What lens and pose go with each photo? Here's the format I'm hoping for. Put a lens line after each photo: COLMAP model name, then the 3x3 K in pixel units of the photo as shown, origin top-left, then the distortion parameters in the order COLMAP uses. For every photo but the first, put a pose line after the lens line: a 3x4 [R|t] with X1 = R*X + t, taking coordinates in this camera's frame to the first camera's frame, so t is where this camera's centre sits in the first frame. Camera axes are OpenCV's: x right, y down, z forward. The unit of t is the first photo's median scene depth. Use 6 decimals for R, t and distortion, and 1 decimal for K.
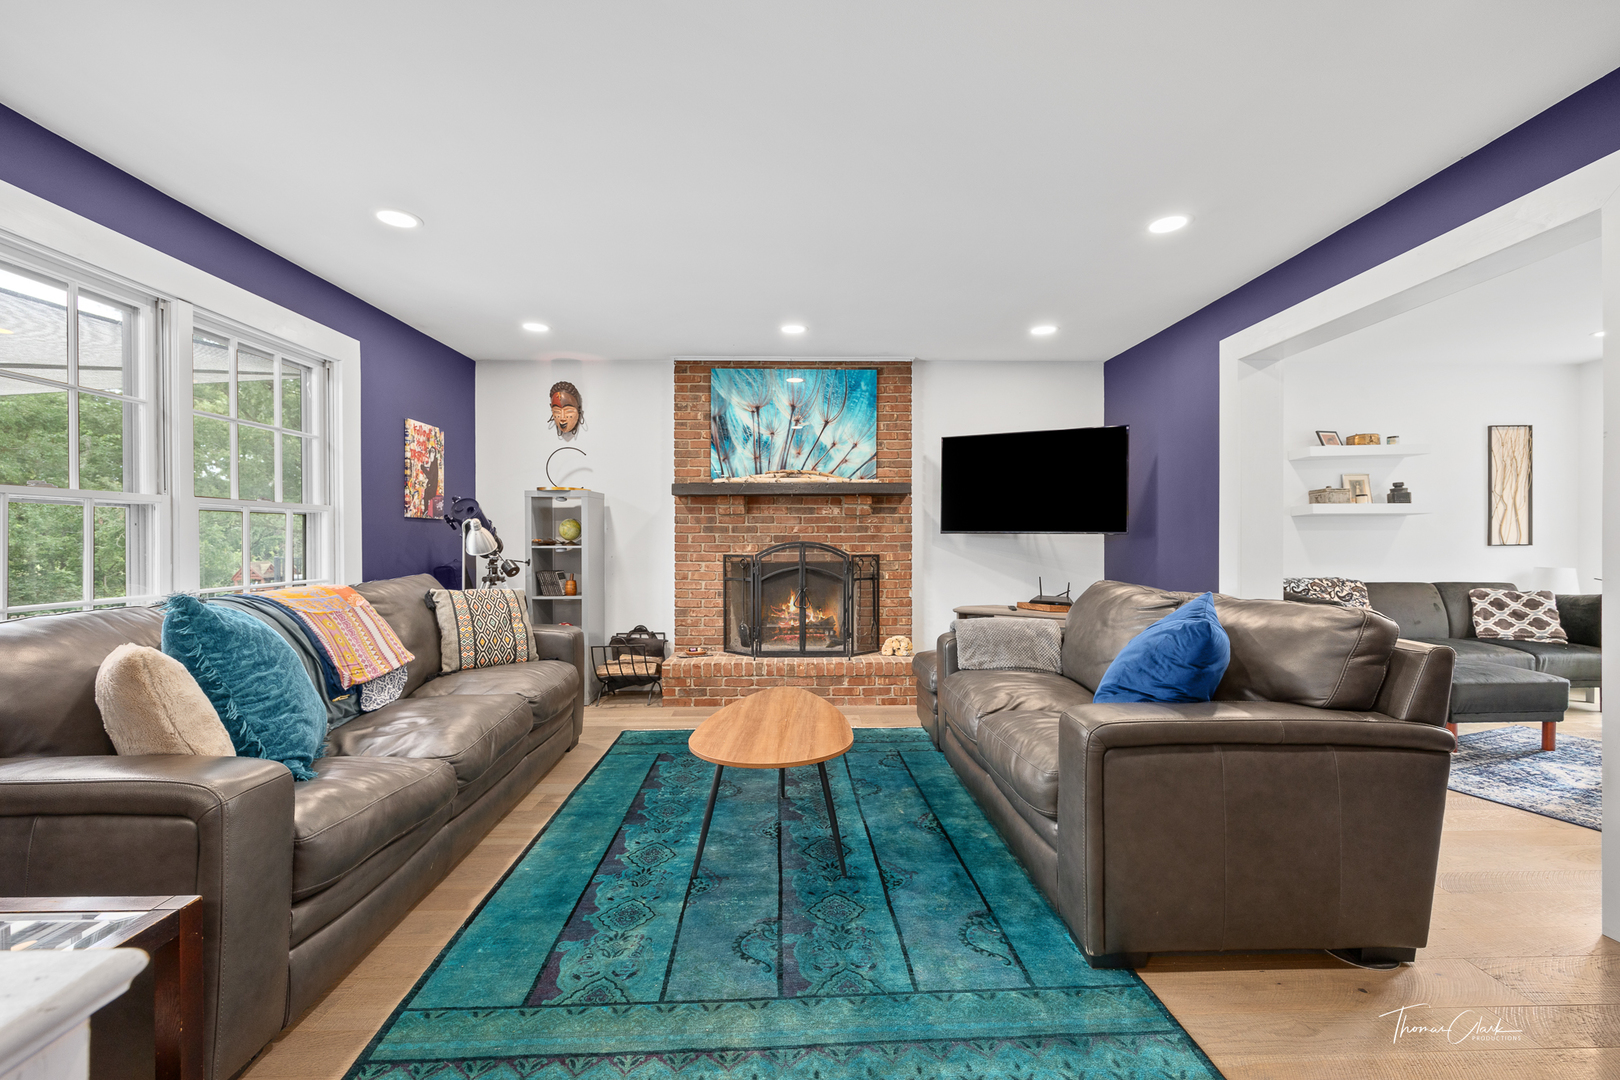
lens RADIAL K [[668.2, 0, 803.2], [0, 668.2, 544.4], [0, 0, 1]] dist [-0.002608, -0.000109]
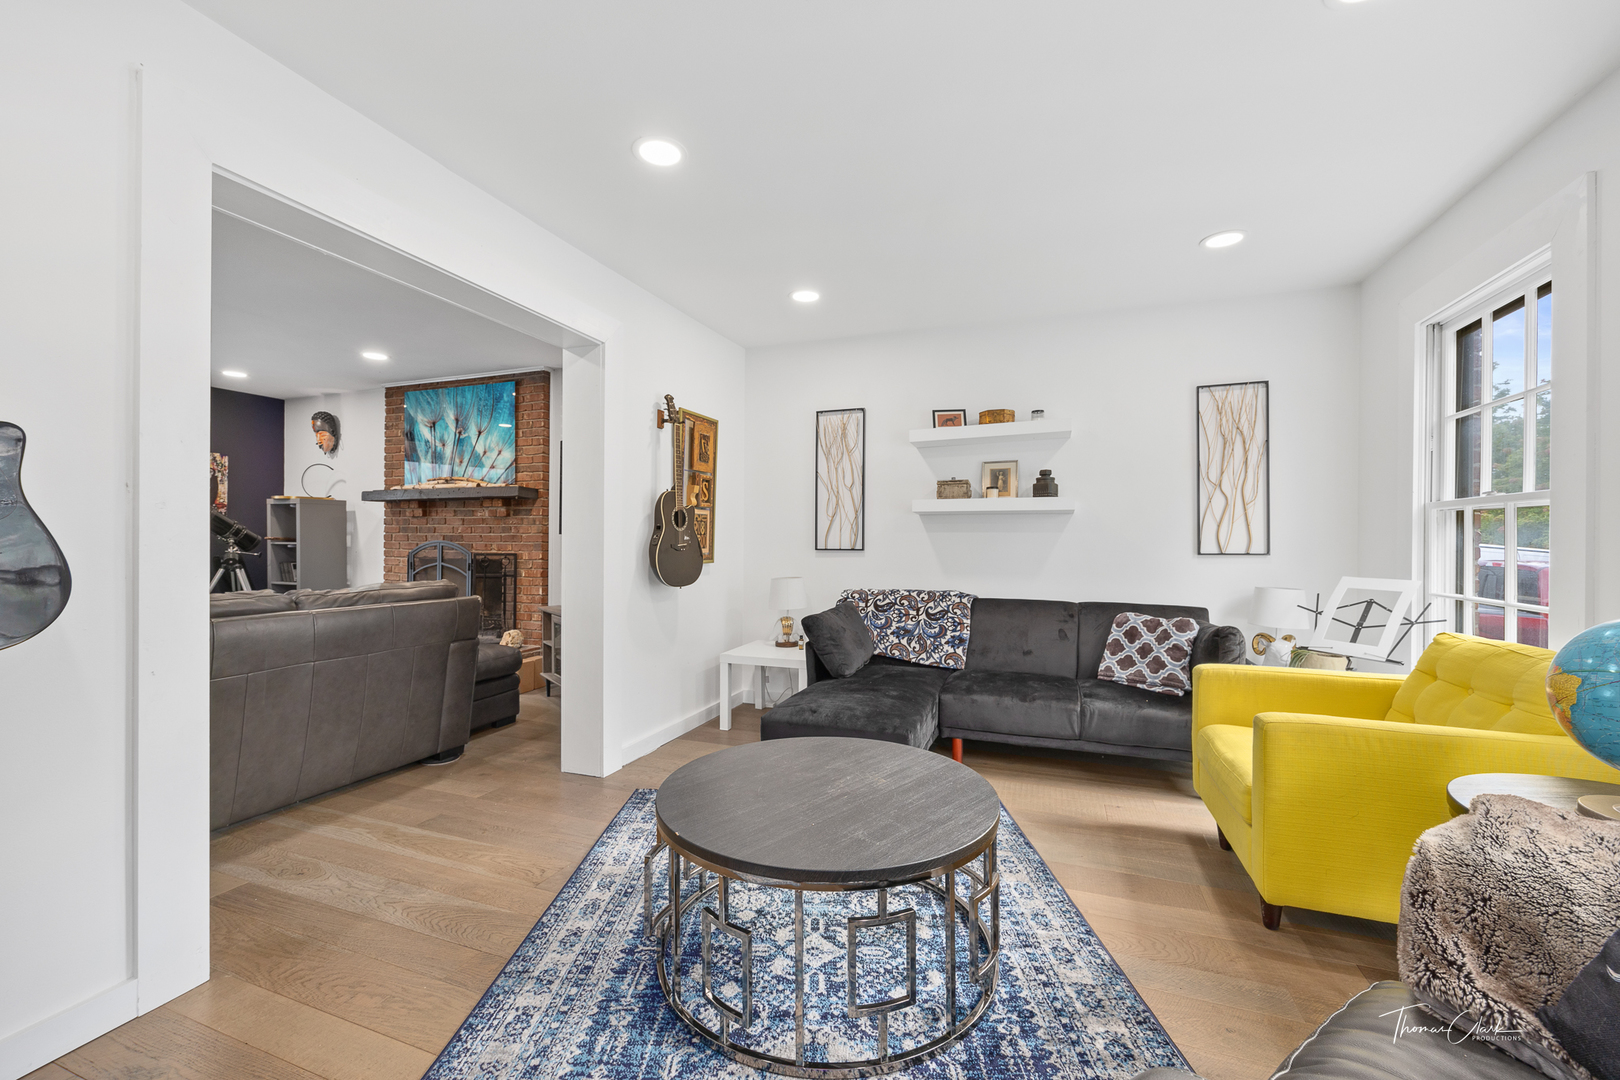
lens RADIAL K [[668.2, 0, 803.2], [0, 668.2, 544.4], [0, 0, 1]] dist [-0.002608, -0.000109]
pose [[0.924290, 0.009498, -0.381574, 0.947943], [-0.011696, 0.999926, -0.003441, -0.001178], [0.381513, 0.007644, 0.924332, 0.187803]]
